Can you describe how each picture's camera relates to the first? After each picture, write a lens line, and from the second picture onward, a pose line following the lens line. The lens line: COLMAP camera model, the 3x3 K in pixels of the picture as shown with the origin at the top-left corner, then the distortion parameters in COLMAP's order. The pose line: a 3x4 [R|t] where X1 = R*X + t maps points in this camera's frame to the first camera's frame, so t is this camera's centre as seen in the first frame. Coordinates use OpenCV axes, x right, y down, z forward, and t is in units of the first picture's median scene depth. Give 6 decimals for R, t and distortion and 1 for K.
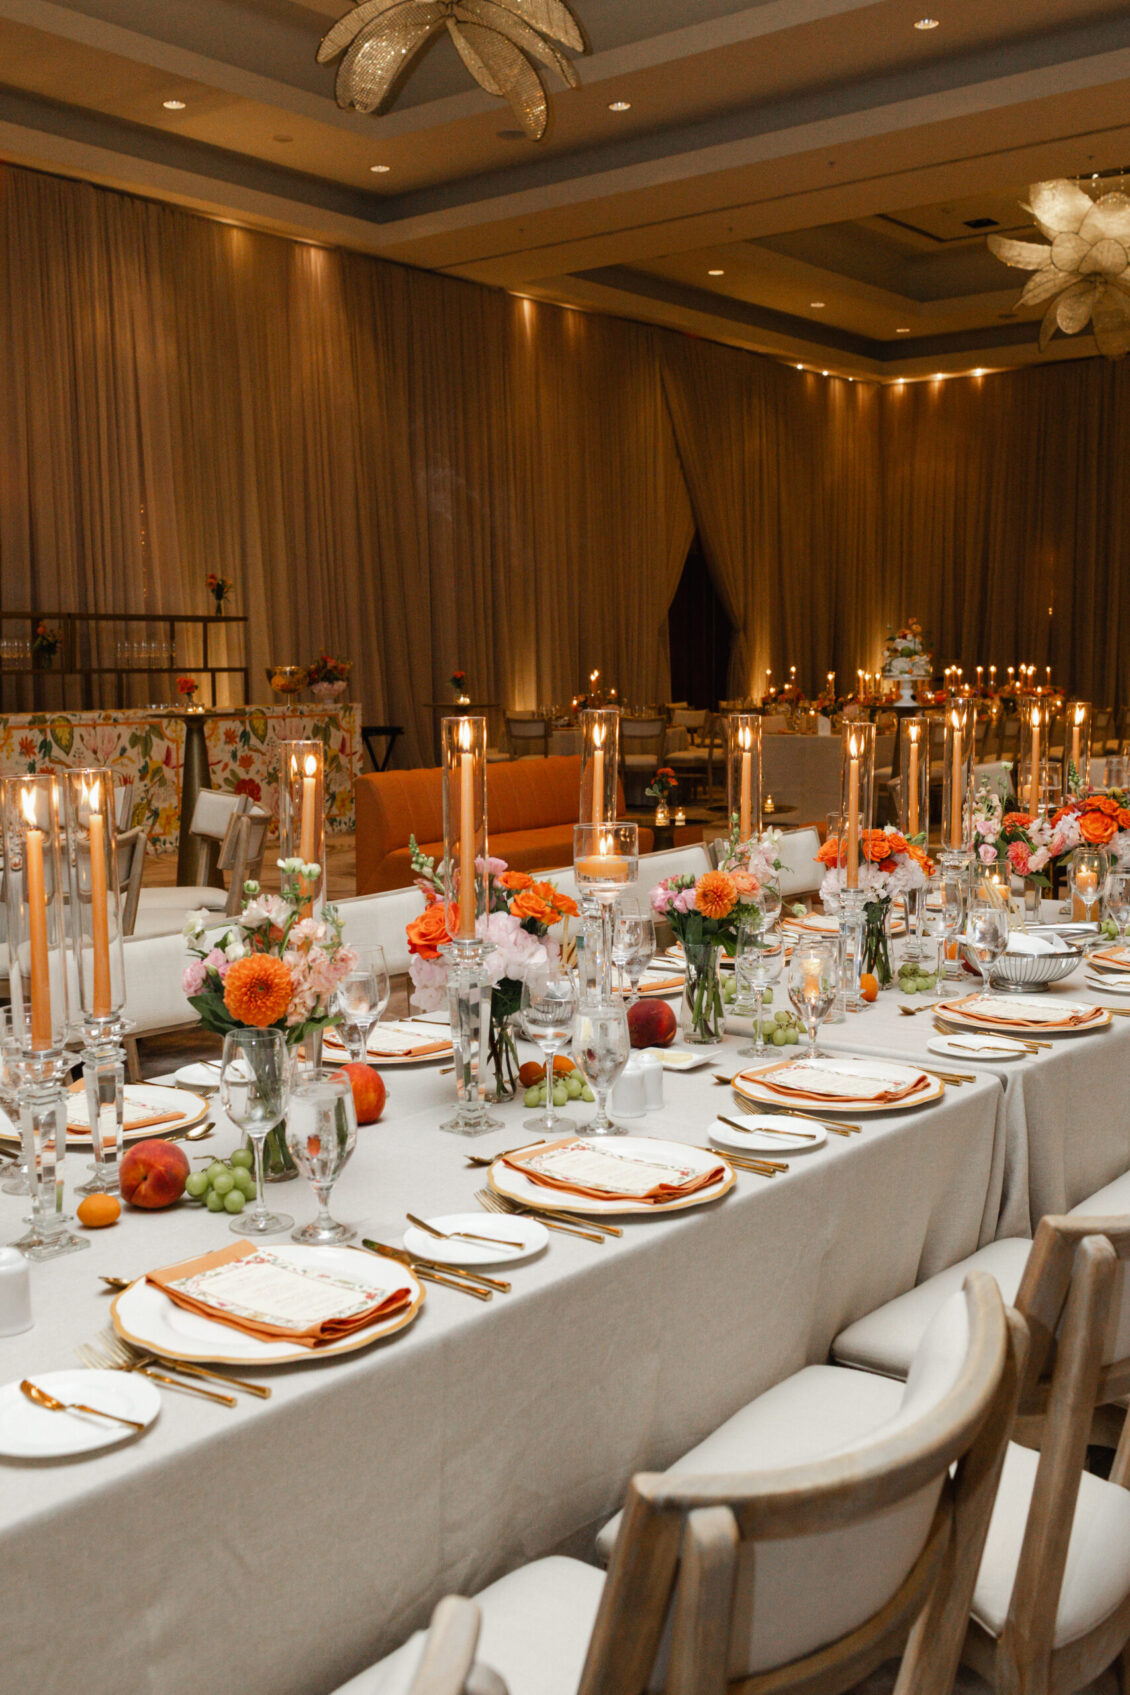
lens RADIAL K [[1666.7, 0, 565.0], [0, 1666.7, 847.5], [0, 0, 1]] dist [0.016737, -0.017264]
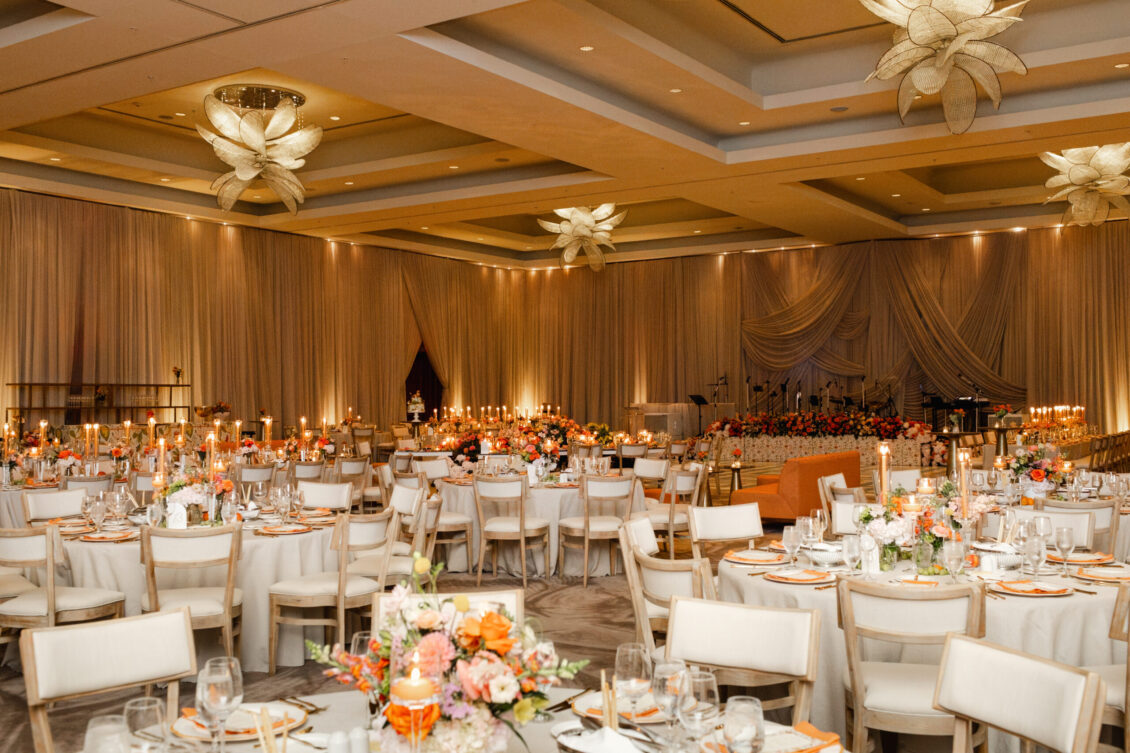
lens RADIAL K [[1111.2, 0, 565.0], [0, 1111.2, 376.5], [0, 0, 1]] dist [0.016737, -0.017264]
pose [[0.995889, 0.004776, 0.090461, 0.185394], [0.007178, 0.991308, -0.131364, 0.057383], [-0.090302, 0.131474, 0.987198, -0.572526]]
